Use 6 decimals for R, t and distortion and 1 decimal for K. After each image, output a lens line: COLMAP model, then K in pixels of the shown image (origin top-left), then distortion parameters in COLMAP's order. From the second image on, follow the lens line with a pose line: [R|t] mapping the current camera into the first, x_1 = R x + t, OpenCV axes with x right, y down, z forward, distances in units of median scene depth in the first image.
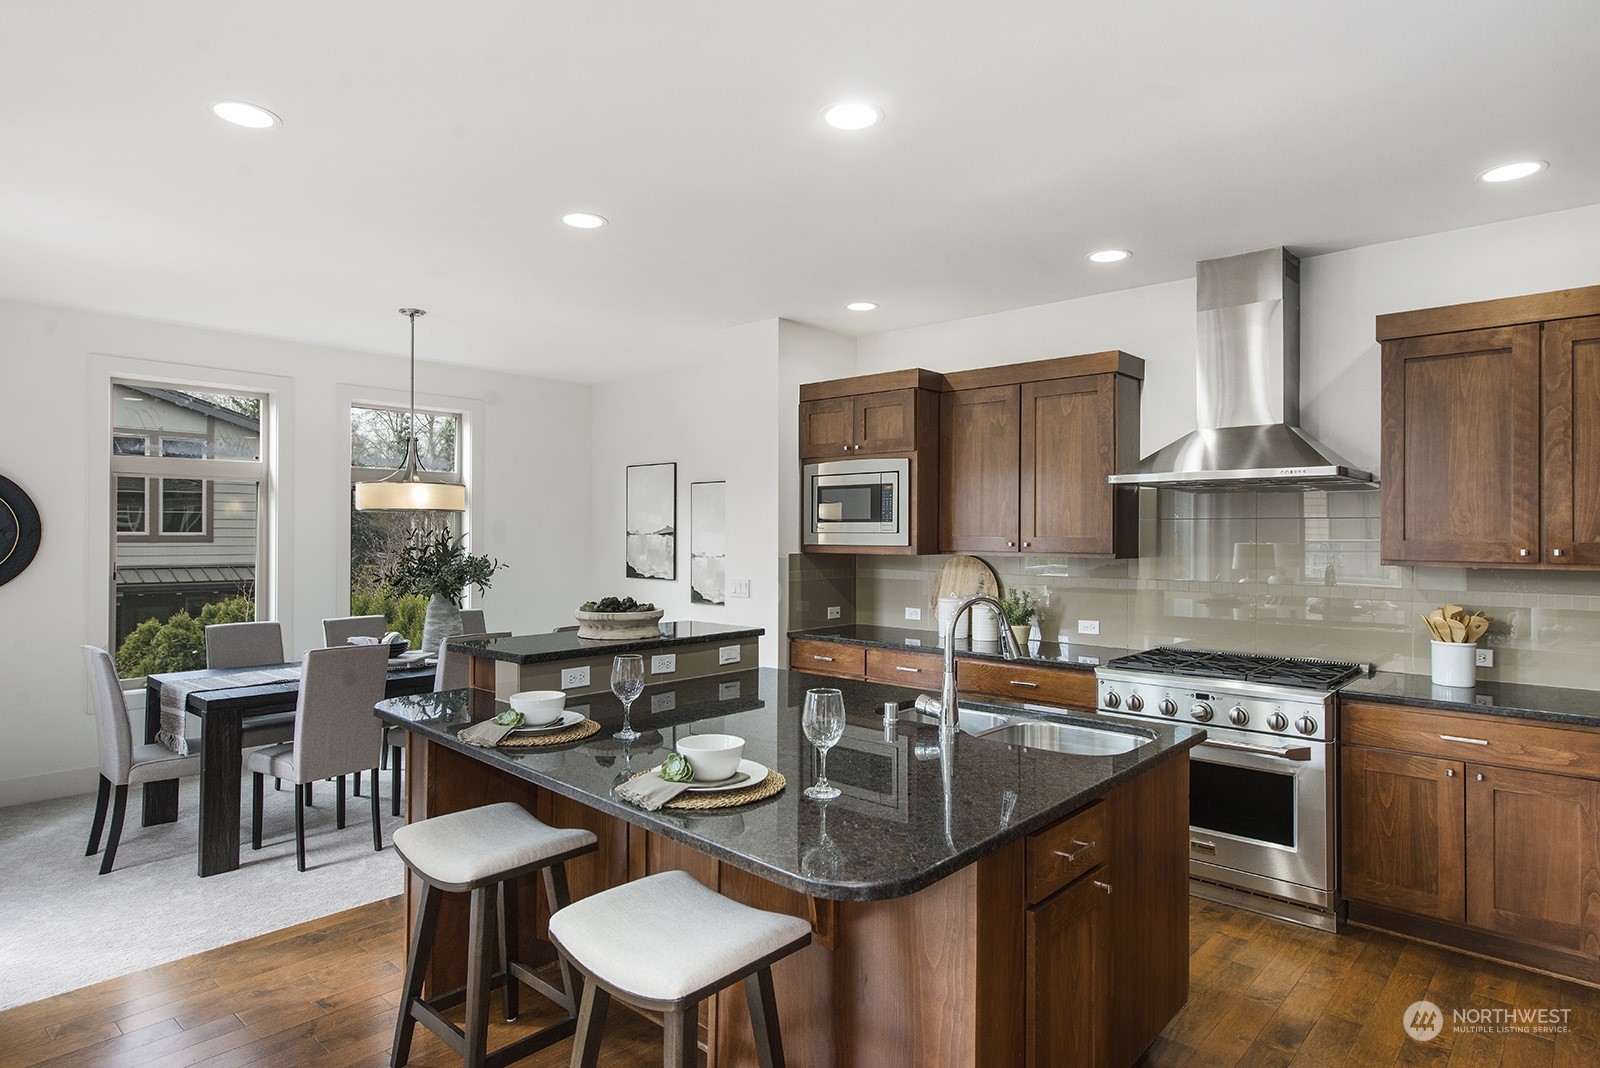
lens RADIAL K [[900.1, 0, 763.4], [0, 900.1, 534.6], [0, 0, 1]] dist [0.015731, -0.000286]
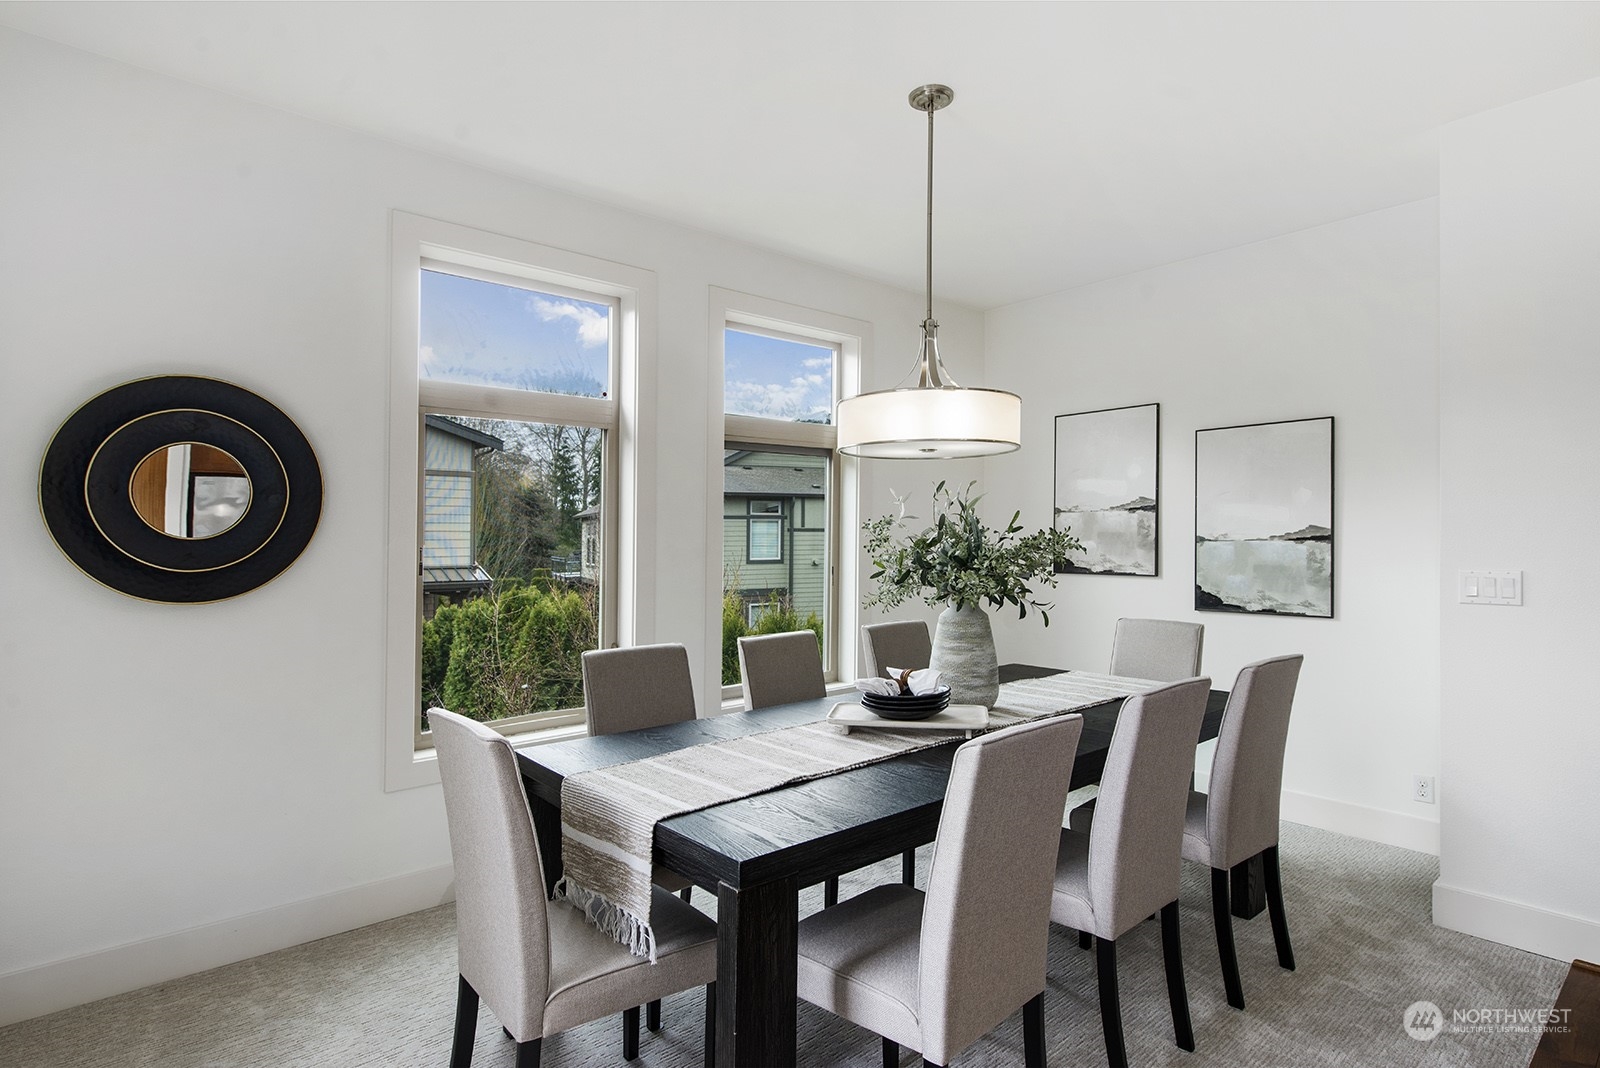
lens RADIAL K [[819.6, 0, 794.9], [0, 819.6, 531.3], [0, 0, 1]] dist [0.003086, 0.000305]
pose [[0.995026, -0.007102, -0.099363, -0.325670], [0.006082, 0.999926, -0.010566, 0.022799], [0.099431, 0.009909, 0.994995, 0.374026]]
